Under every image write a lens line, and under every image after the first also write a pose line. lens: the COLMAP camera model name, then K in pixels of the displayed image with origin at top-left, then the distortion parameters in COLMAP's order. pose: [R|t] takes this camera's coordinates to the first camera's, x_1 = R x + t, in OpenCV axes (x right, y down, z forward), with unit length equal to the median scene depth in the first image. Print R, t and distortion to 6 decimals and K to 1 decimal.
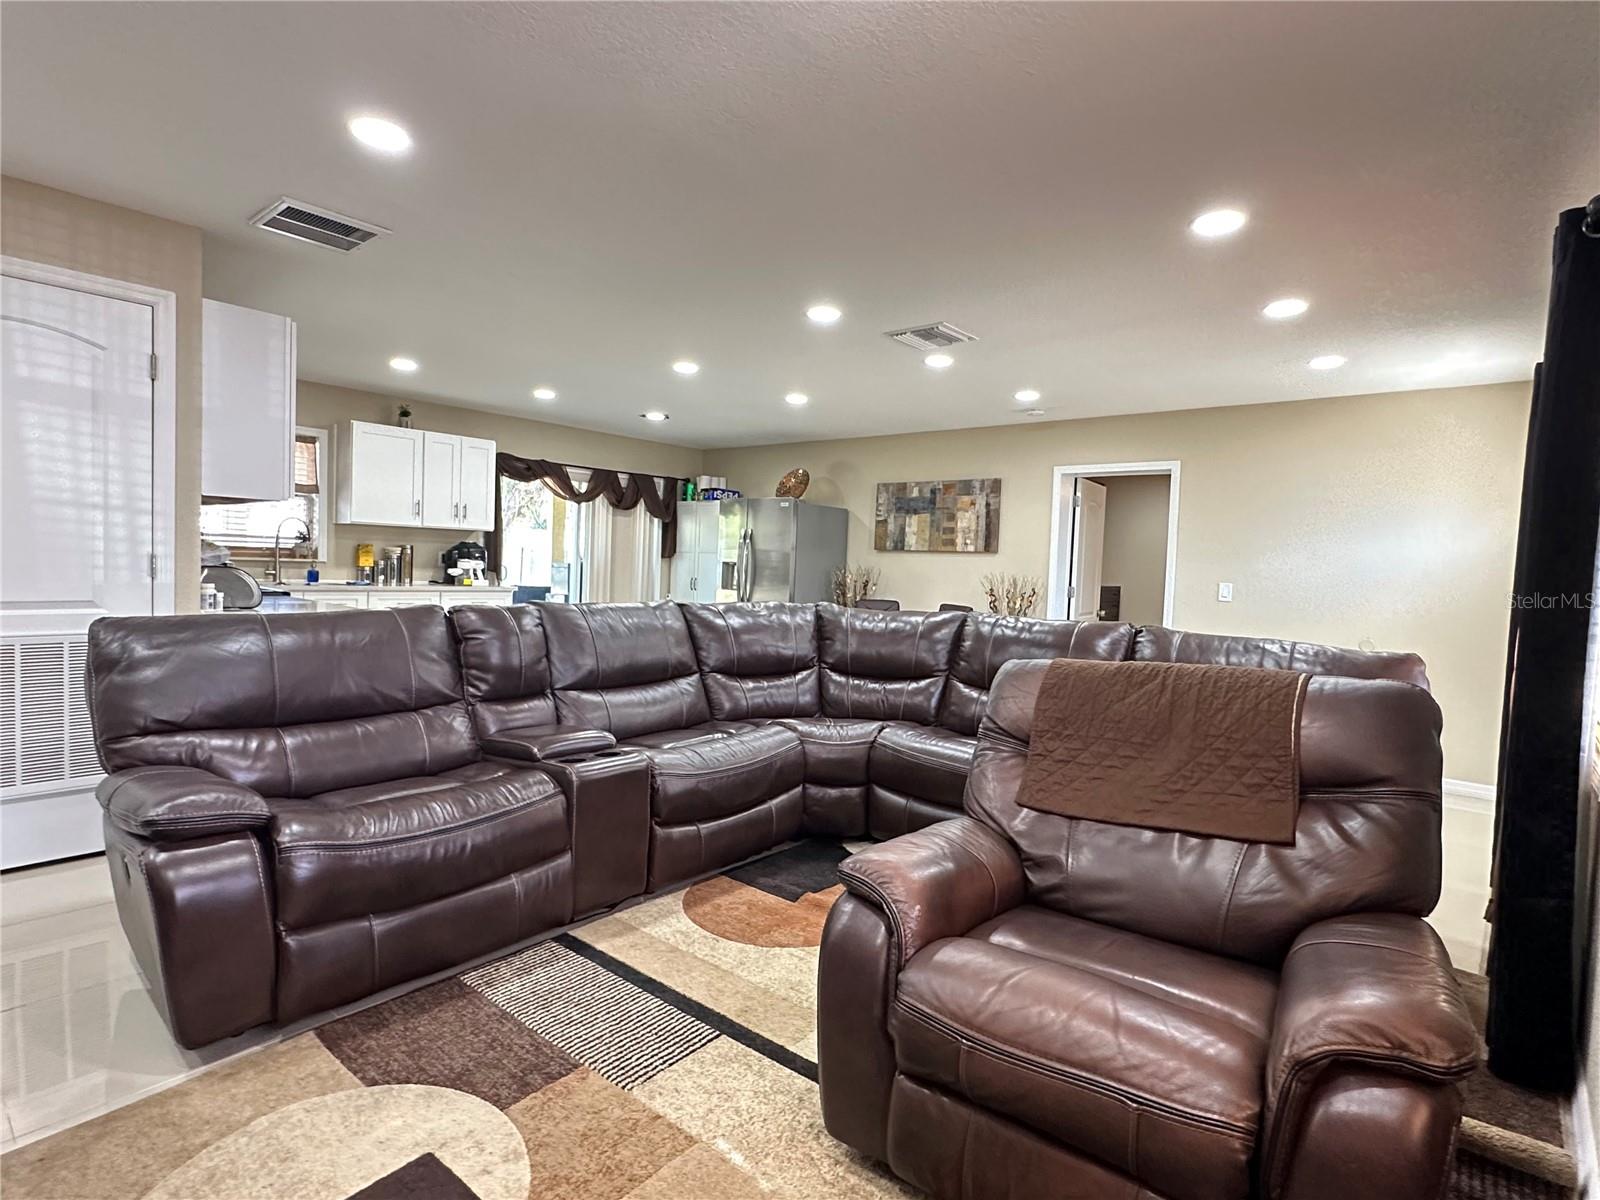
lens RADIAL K [[805.4, 0, 794.1], [0, 805.4, 600.1], [0, 0, 1]] dist [-0.015501, 0.000412]
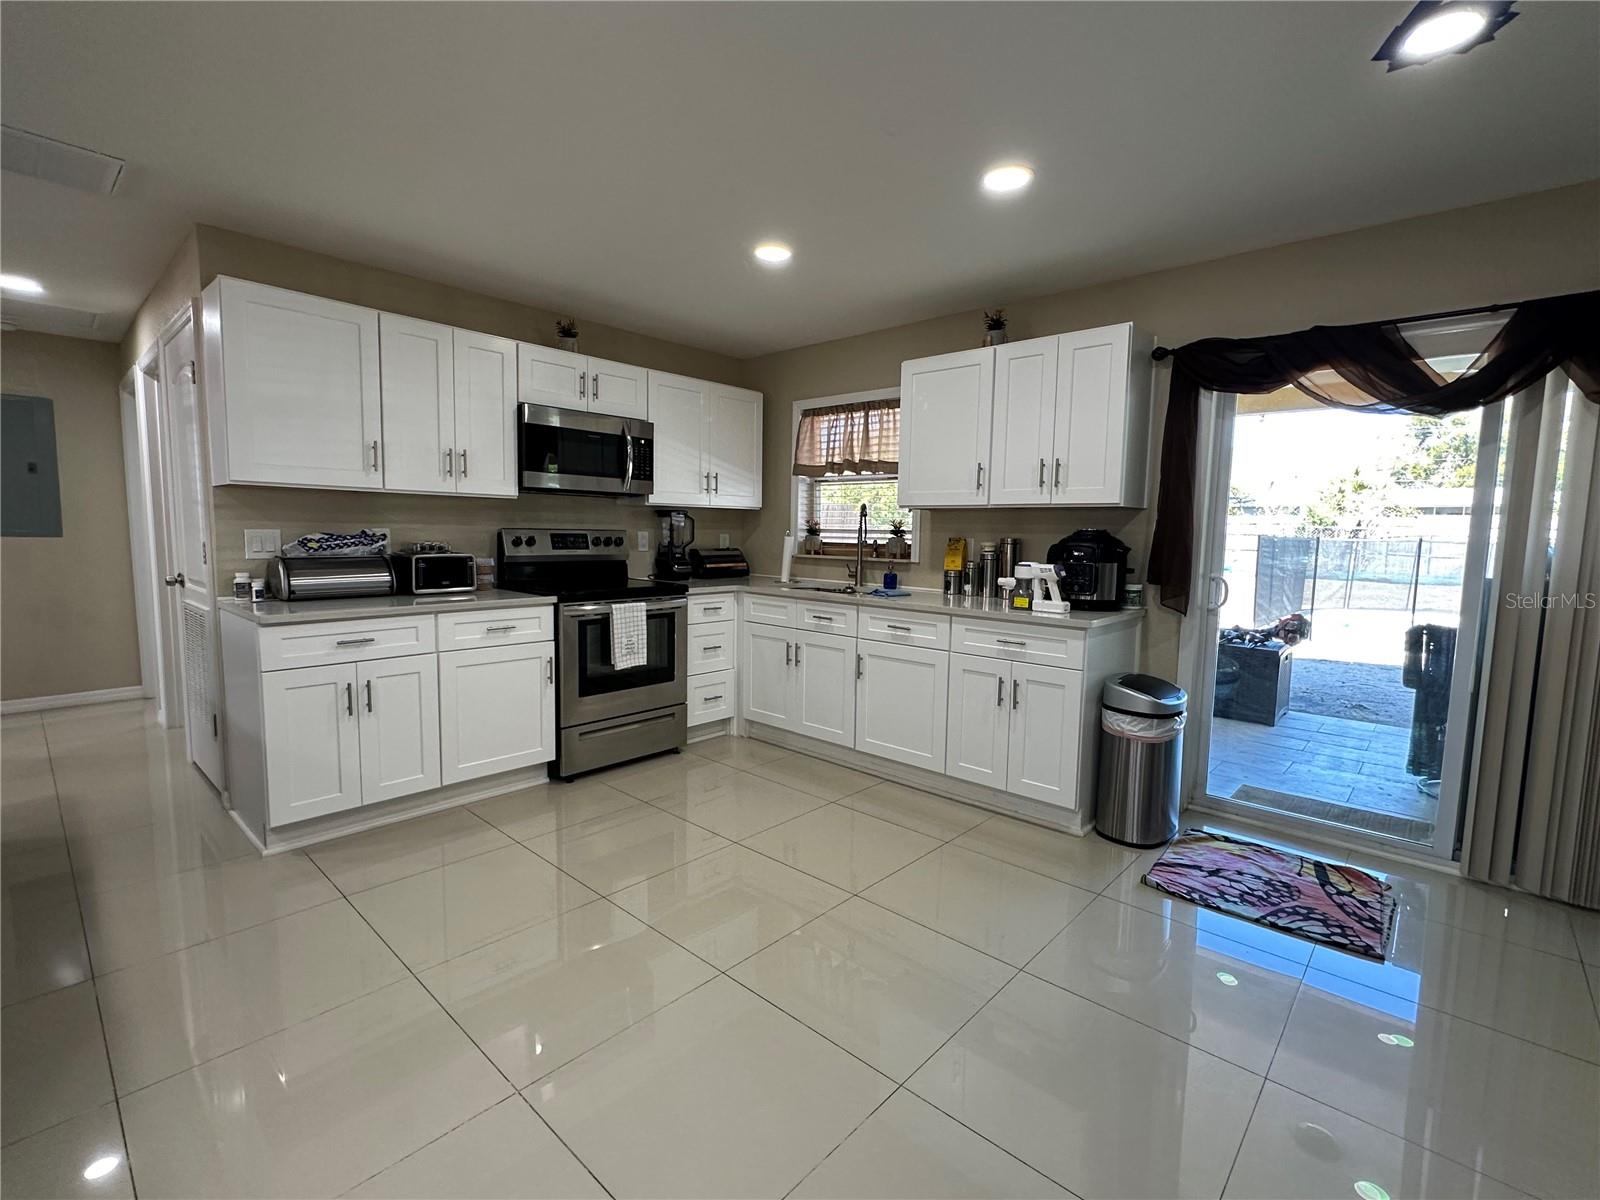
lens RADIAL K [[732.6, 0, 800.8], [0, 732.6, 598.2], [0, 0, 1]] dist [-0.004978, -0.000369]
pose [[-0.028383, 0.052365, -0.998225, 0.090502], [-0.068034, 0.996210, 0.054194, -0.040560], [0.997279, 0.069451, -0.024713, 0.832589]]
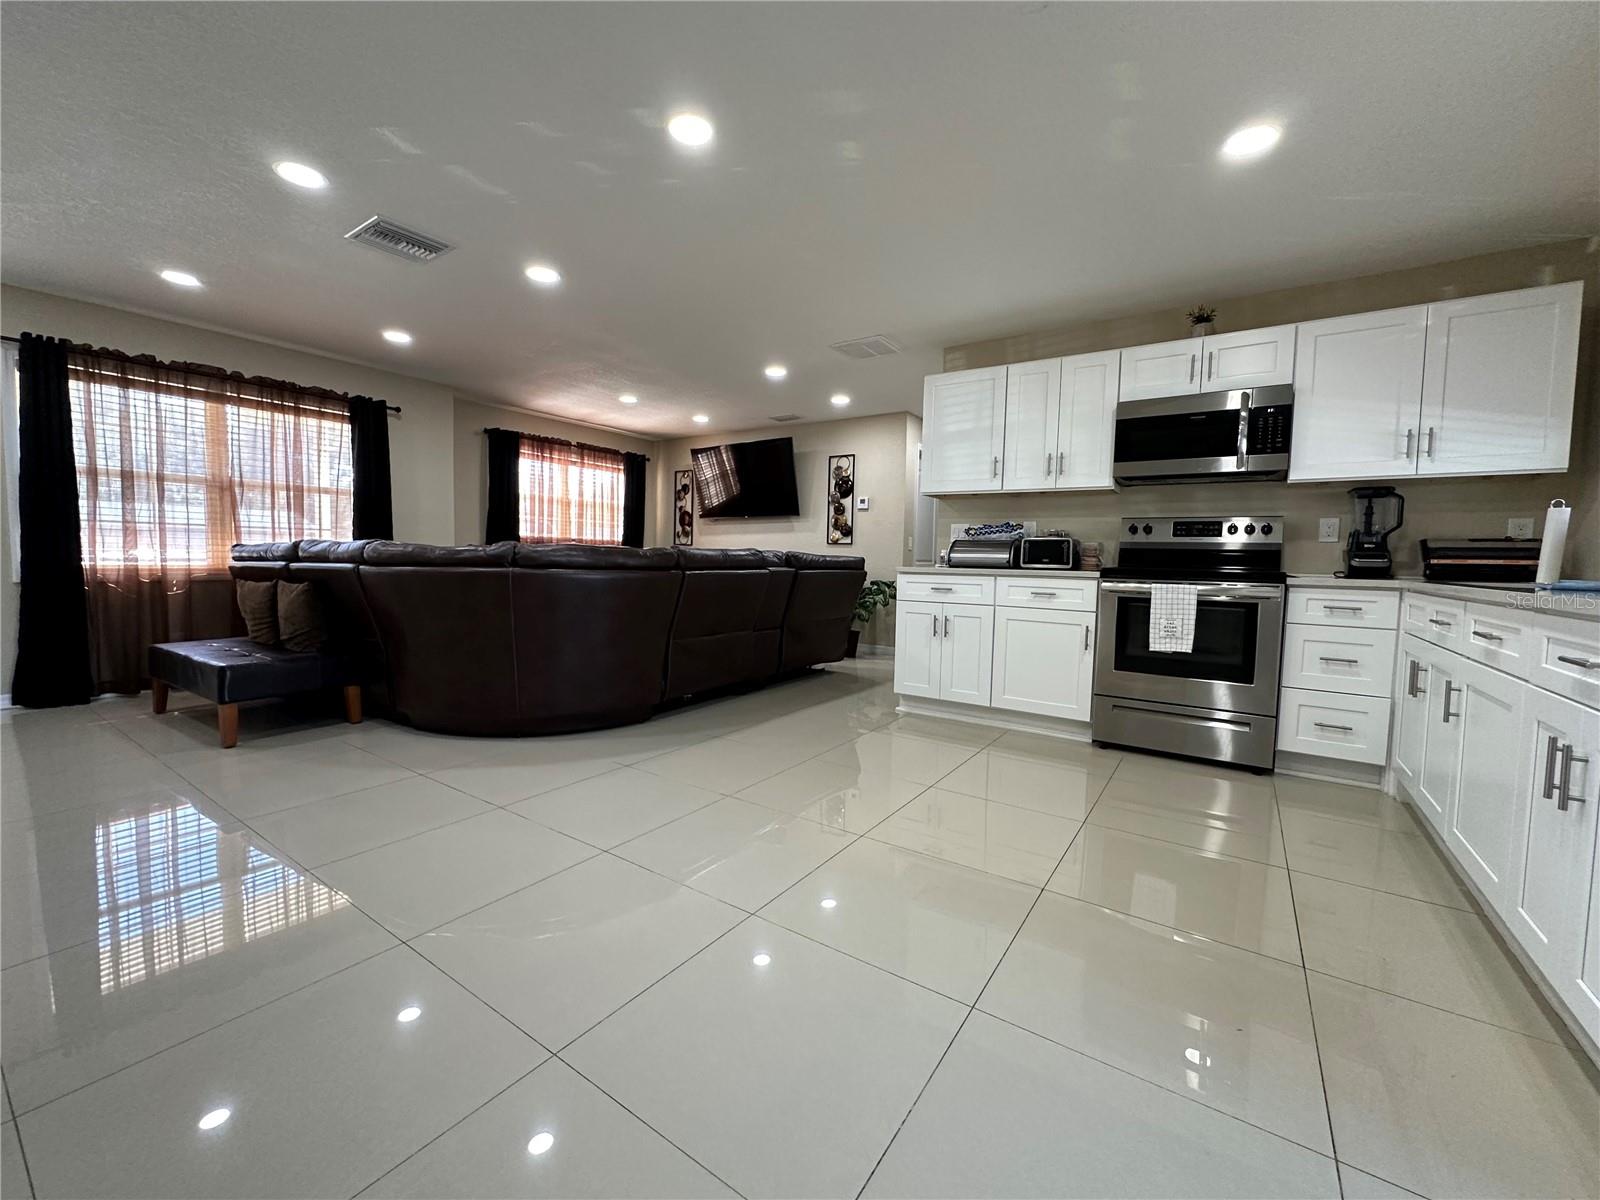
lens RADIAL K [[636.3, 0, 796.7], [0, 636.3, 599.7], [0, 0, 1]] dist [-0.008822, 0.000670]
pose [[-0.992280, -0.055639, -0.110834, -0.132059], [-0.067871, 0.991629, 0.109839, -0.019229], [0.103795, 0.116514, -0.987751, 1.107417]]
